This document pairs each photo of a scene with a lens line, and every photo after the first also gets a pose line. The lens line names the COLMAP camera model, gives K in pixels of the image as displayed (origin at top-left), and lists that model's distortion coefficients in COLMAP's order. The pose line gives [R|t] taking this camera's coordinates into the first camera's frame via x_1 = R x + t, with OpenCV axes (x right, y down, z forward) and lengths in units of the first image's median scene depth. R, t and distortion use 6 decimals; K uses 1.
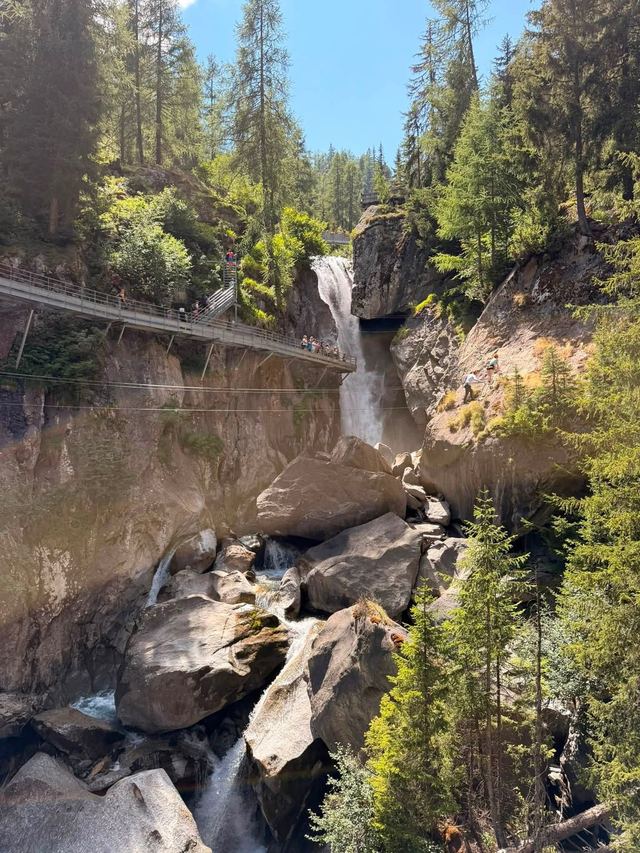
lens RADIAL K [[593.5, 0, 320.7], [0, 593.5, 422.8], [0, 0, 1]] dist [0.052923, -0.061658]
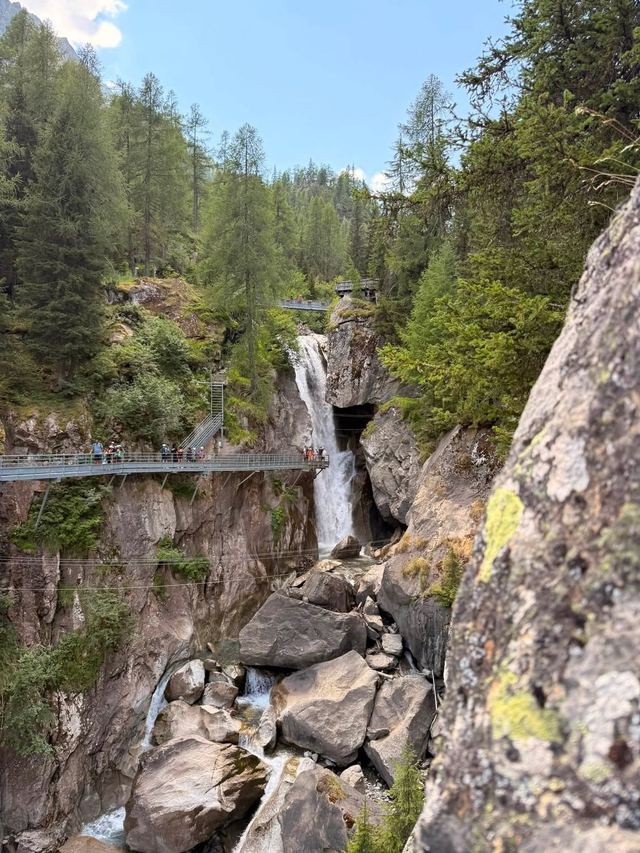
lens RADIAL K [[593.5, 0, 323.6], [0, 593.5, 430.0], [0, 0, 1]] dist [0.052923, -0.061658]
pose [[0.998998, 0.009910, 0.043651, 0.003058], [-0.010406, 0.999884, 0.011144, -0.312187], [-0.043536, -0.011587, 0.998985, -0.198798]]
